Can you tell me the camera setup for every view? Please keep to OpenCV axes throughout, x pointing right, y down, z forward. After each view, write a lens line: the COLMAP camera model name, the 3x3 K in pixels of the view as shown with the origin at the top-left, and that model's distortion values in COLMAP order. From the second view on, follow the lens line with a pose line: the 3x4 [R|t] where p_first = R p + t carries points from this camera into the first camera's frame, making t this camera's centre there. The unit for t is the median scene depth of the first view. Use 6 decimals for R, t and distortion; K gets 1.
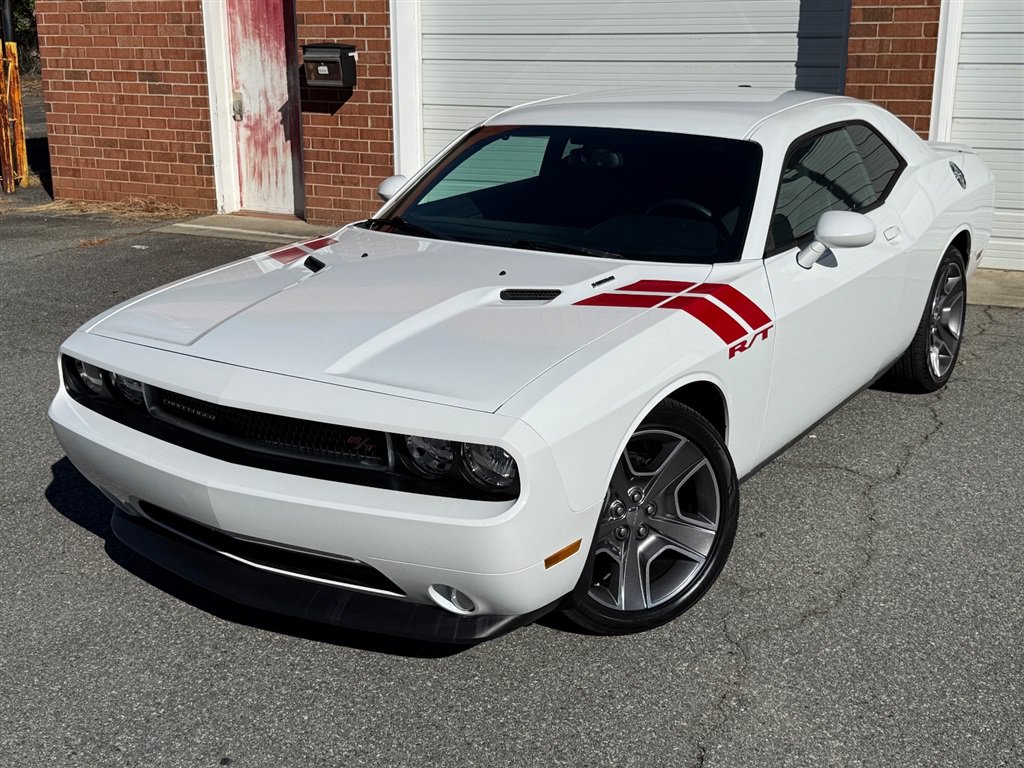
lens RADIAL K [[1286.1, 0, 511.0], [0, 1286.1, 375.2], [0, 0, 1]] dist [0.068270, 0.000000]
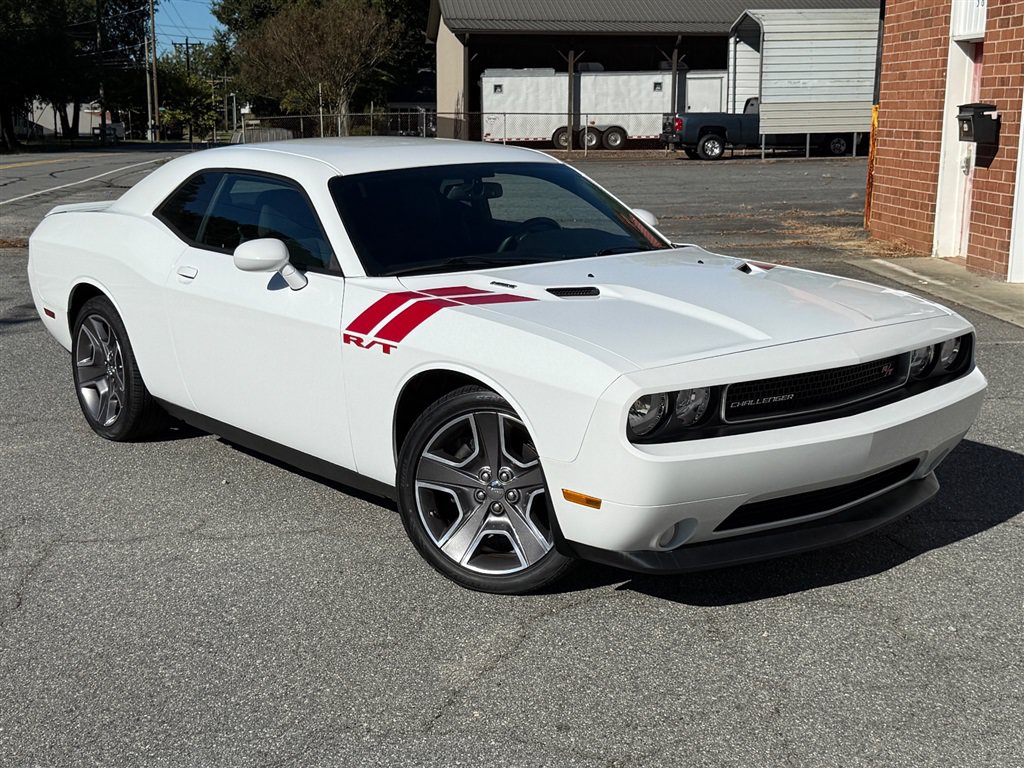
lens RADIAL K [[1433.0, 0, 514.6], [0, 1433.0, 383.0], [0, 0, 1]] dist [0.104284, 0.000000]
pose [[0.514607, 0.163601, -0.841673, 0.879180], [-0.224634, 0.973066, 0.051797, -0.003071], [0.827477, 0.162414, 0.537497, 0.065939]]
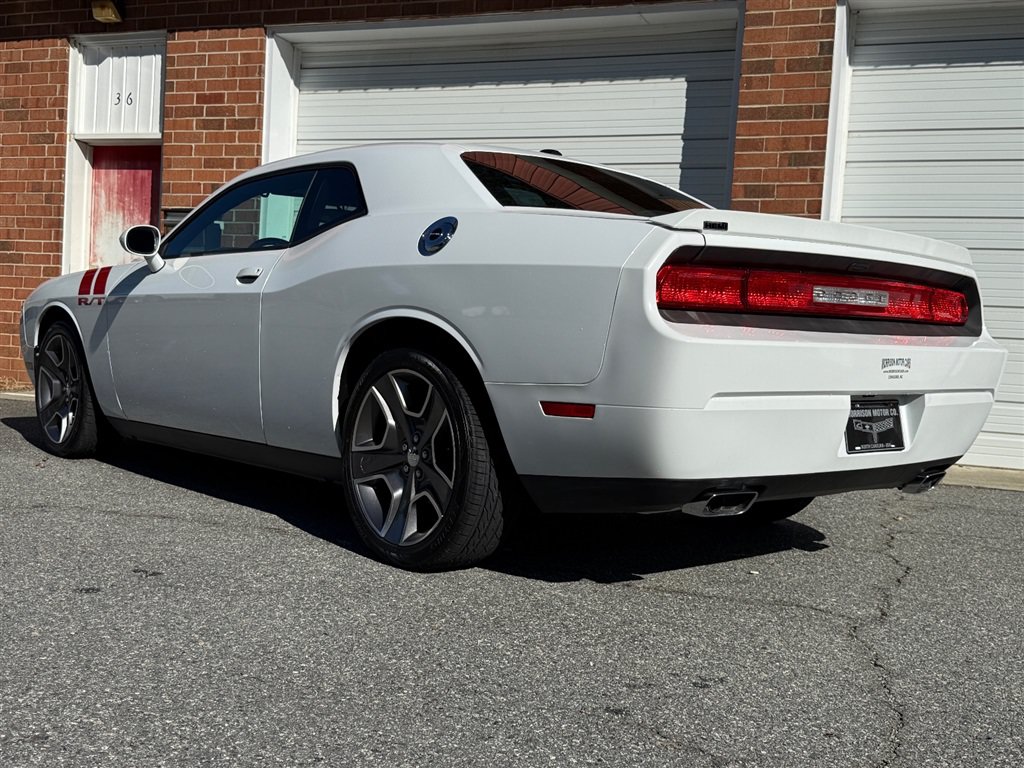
lens RADIAL K [[1114.1, 0, 513.7], [0, 1114.1, 378.8], [0, 0, 1]] dist [0.051935, 0.000000]
pose [[0.992701, 0.054875, 0.107397, 0.015663], [-0.029437, 0.973806, -0.225469, 0.055266], [-0.116957, 0.220662, 0.968313, 0.237249]]
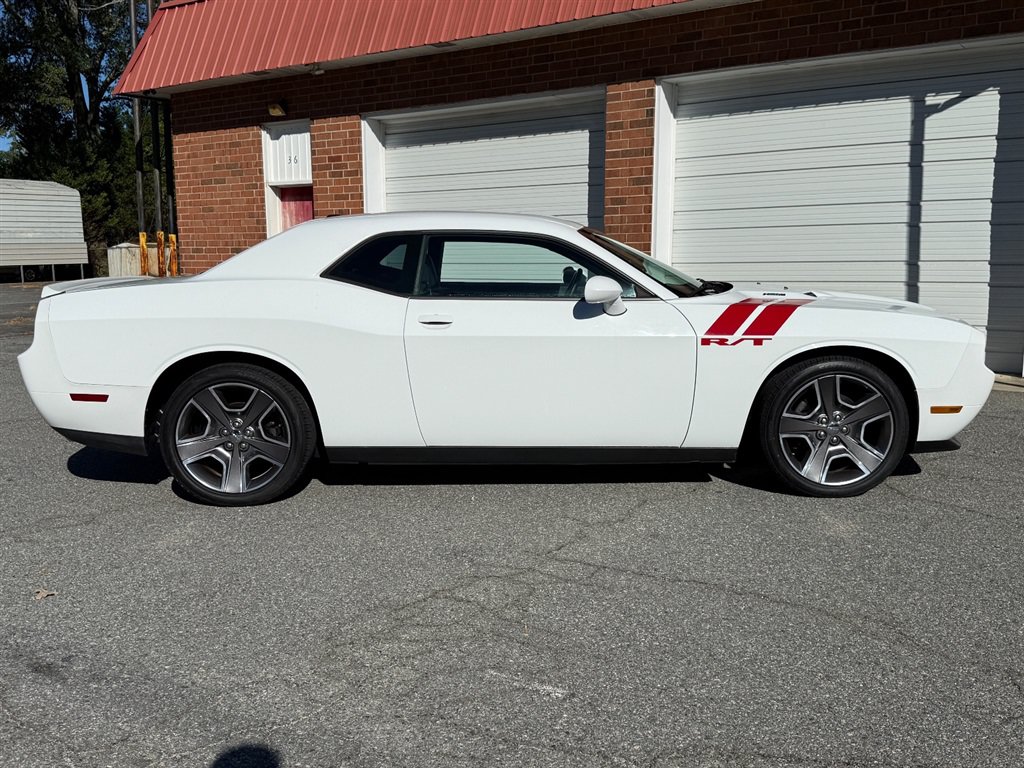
lens RADIAL K [[974.6, 0, 521.9], [0, 974.6, 390.4], [0, 0, 1]] dist [0.043497, 0.000000]
pose [[0.992357, 0.015154, -0.122466, 0.313944], [-0.030590, 0.991664, -0.125166, 0.120087], [0.119549, 0.127956, 0.984548, -0.205105]]
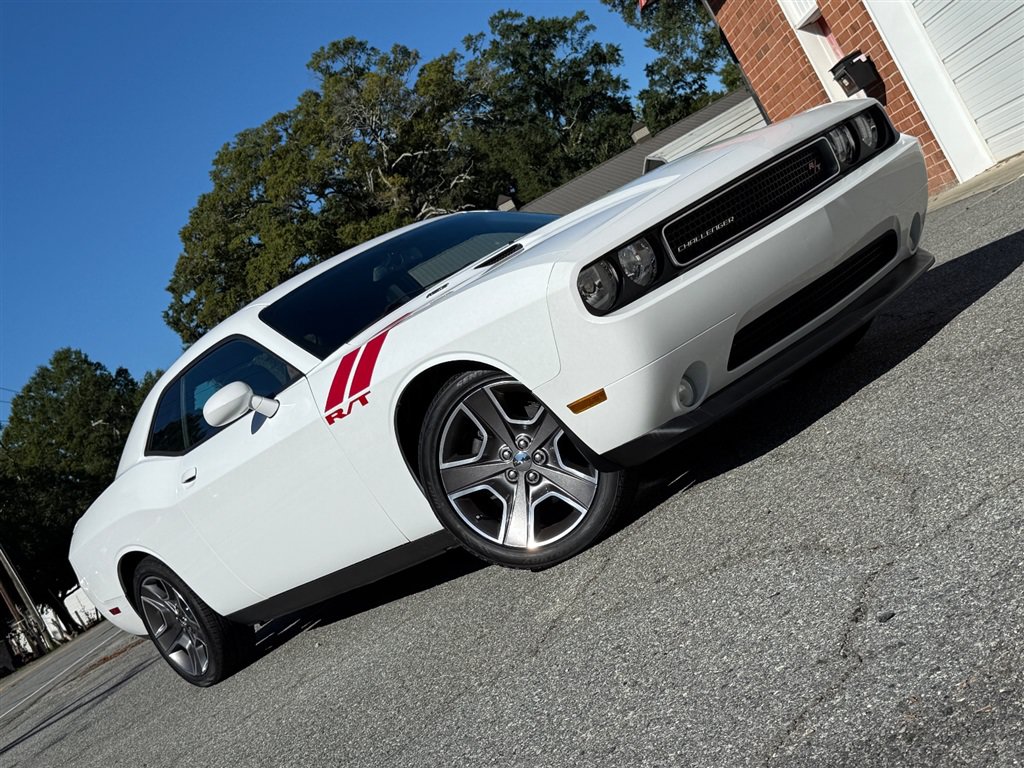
lens RADIAL K [[1363.0, 0, 511.3], [0, 1363.0, 384.8], [0, 0, 1]] dist [0.114095, 0.000000]
pose [[0.444431, -0.236595, -0.864004, 0.863287], [0.279135, 0.953049, -0.117396, 0.097420], [0.851214, -0.189000, 0.489606, 0.114986]]
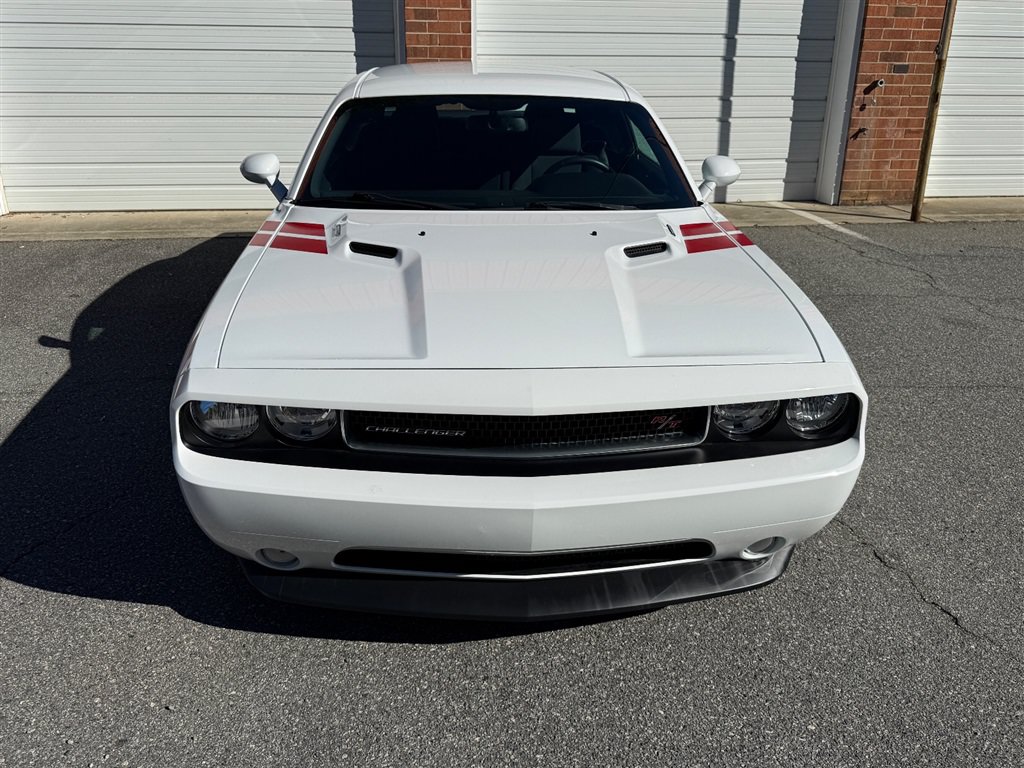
lens RADIAL K [[887.7, 0, 523.2], [0, 887.7, 383.2], [0, 0, 1]] dist [0.054516, -0.089999]
pose [[0.796547, -0.200051, 0.570520, -0.223295], [0.140575, 0.979089, 0.147047, -0.034081], [-0.588007, -0.036929, 0.808013, 0.206409]]
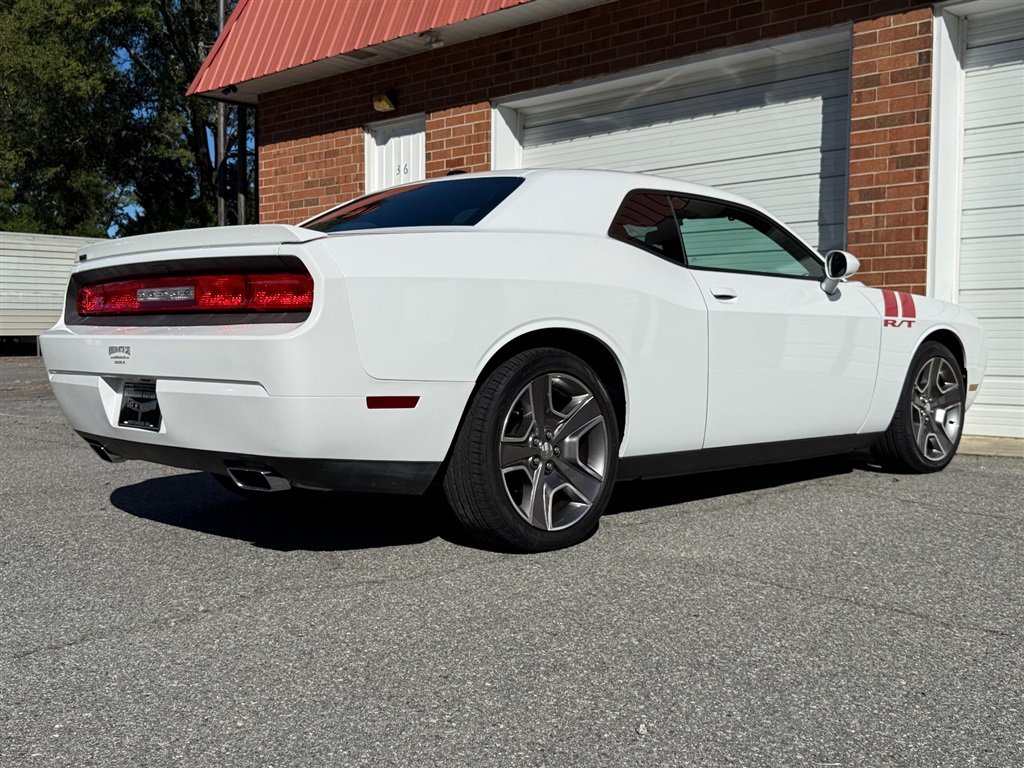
lens RADIAL K [[1114.1, 0, 505.4], [0, 1114.1, 384.9], [0, 0, 1]] dist [0.051935, 0.000000]
pose [[0.958044, 0.016795, -0.286129, 0.258485], [-0.080032, 0.974251, -0.210784, 0.093821], [0.275222, 0.224840, 0.934719, 0.089396]]
